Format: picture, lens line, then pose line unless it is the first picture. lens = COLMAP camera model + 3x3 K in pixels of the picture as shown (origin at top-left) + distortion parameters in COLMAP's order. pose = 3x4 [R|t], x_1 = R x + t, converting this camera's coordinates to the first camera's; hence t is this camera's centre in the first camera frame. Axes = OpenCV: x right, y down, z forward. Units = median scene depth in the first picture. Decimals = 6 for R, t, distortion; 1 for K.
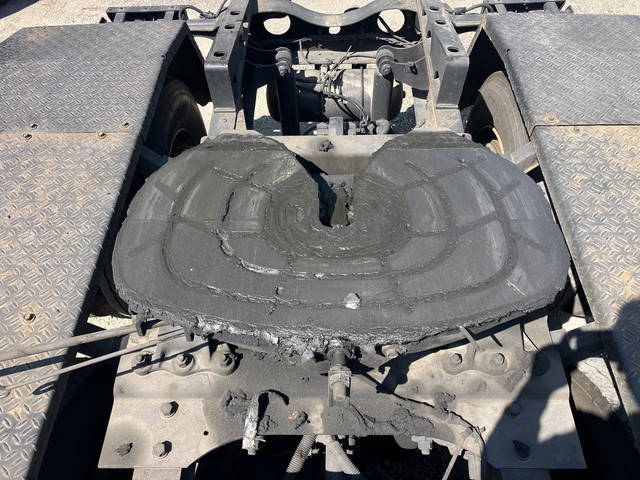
lens RADIAL K [[454.0, 0, 320.0], [0, 454.0, 240.0], [0, 0, 1]] dist [0.042363, -0.003679]
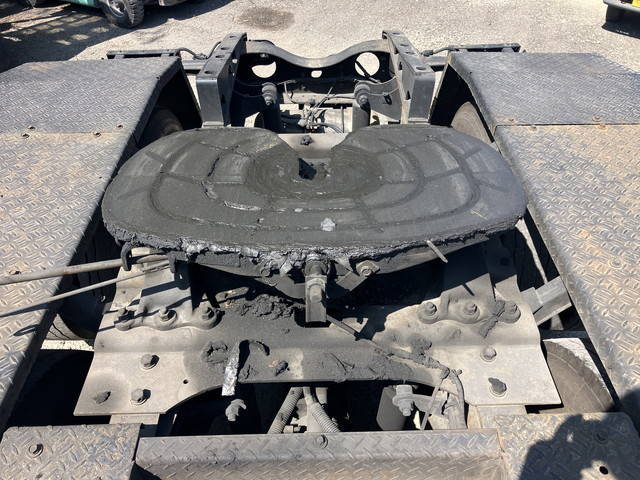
lens RADIAL K [[454.0, 0, 320.0], [0, 454.0, 240.0], [0, 0, 1]] dist [0.042363, -0.003679]
pose [[0.999566, -0.005584, 0.028910, 0.016159], [0.010080, 0.987417, -0.157816, 0.264940], [-0.027665, 0.158039, 0.987045, -0.039725]]
